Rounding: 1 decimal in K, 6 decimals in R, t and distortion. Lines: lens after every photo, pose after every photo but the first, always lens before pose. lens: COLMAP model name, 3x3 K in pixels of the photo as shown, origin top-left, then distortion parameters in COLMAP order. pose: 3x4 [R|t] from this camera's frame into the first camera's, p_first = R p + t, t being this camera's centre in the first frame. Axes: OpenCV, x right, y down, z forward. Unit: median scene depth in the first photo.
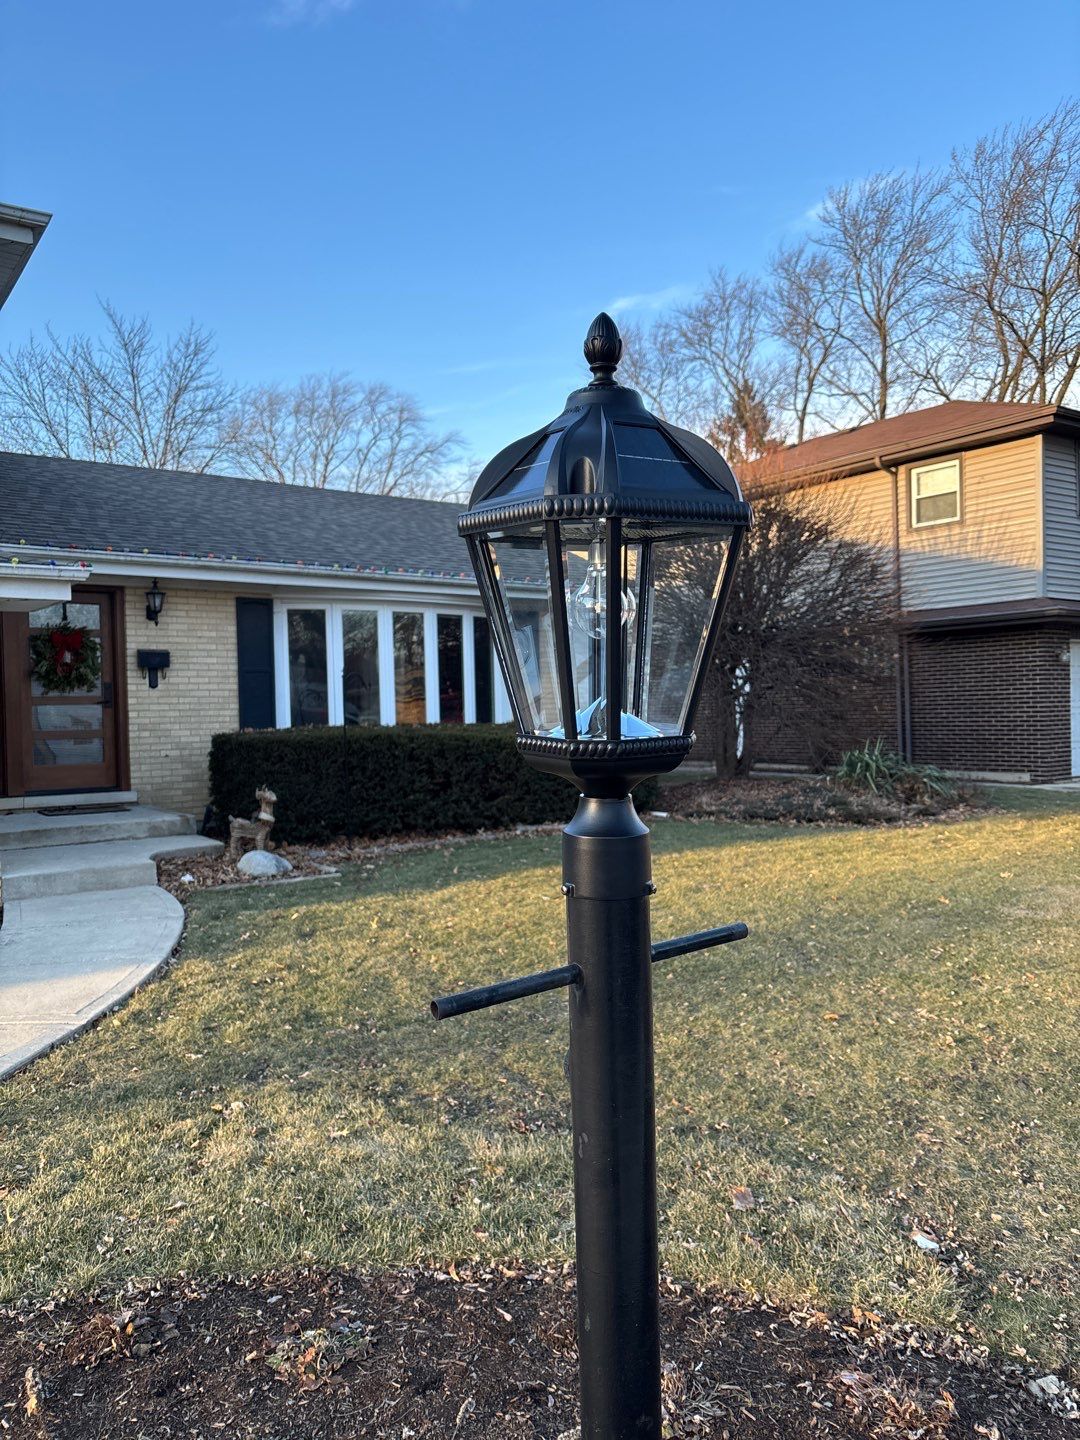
lens RADIAL K [[1055.9, 0, 540.0], [0, 1055.9, 720.0], [0, 0, 1]] dist [-0.000548, -0.000137]
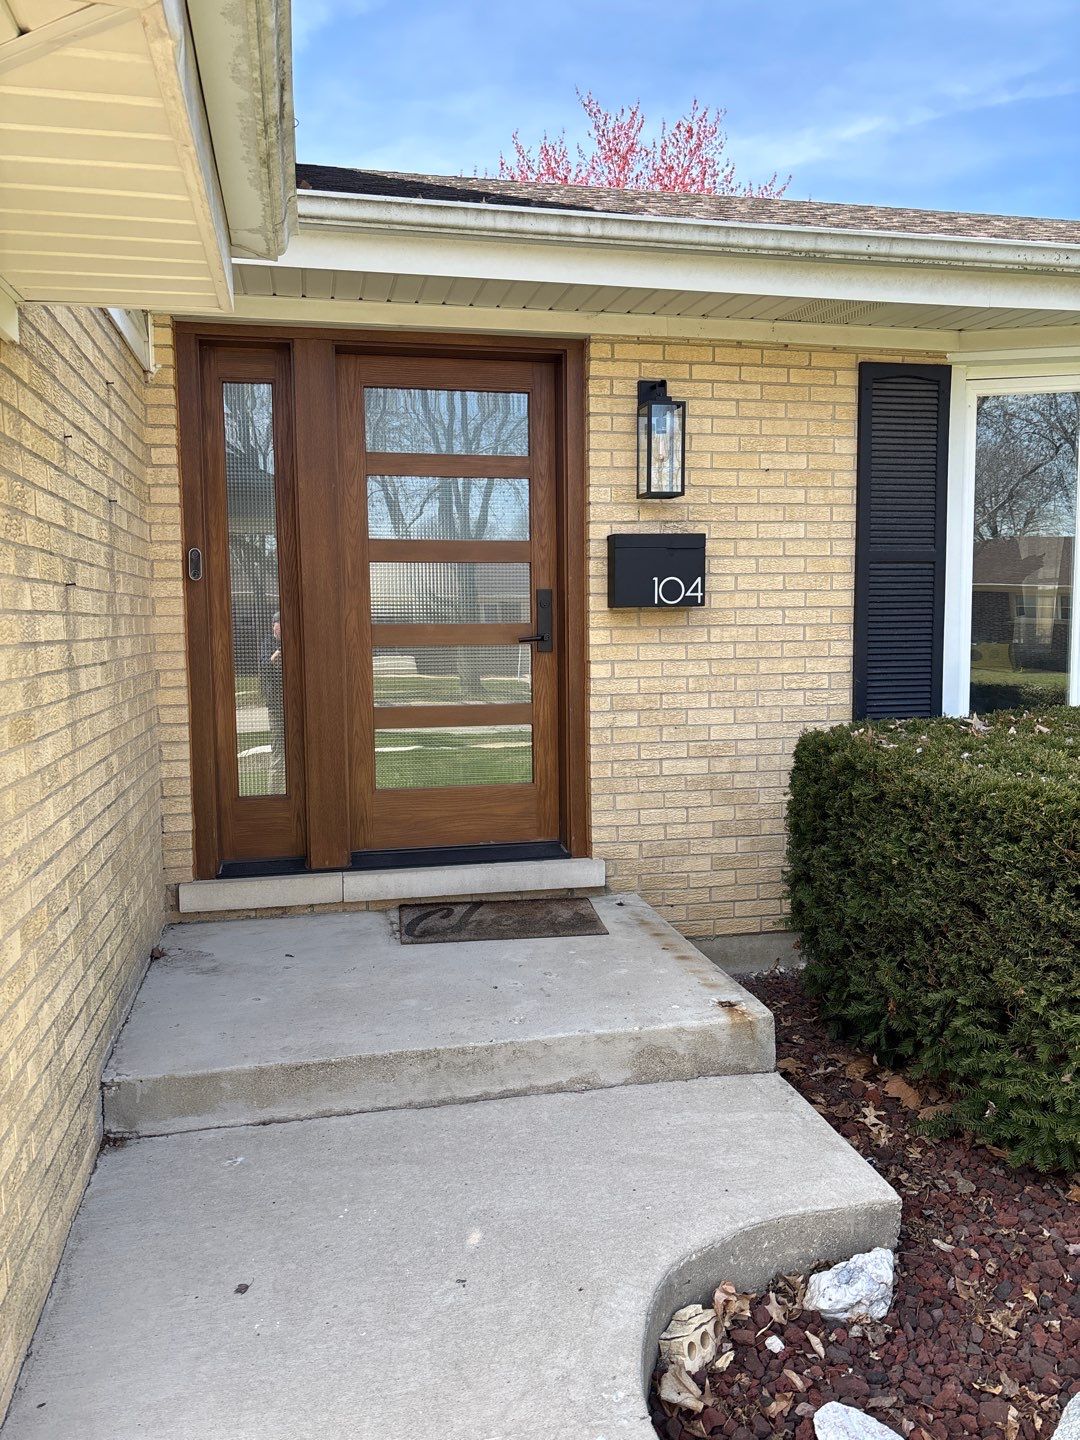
lens RADIAL K [[1071.7, 0, 540.0], [0, 1071.7, 720.0], [0, 0, 1]] dist [0.173351, -0.463506]
pose [[0.907139, 0.055748, -0.417122, -0.232920], [-0.016186, 0.995075, 0.097791, -0.025649], [0.420519, -0.081958, 0.903574, 0.614672]]
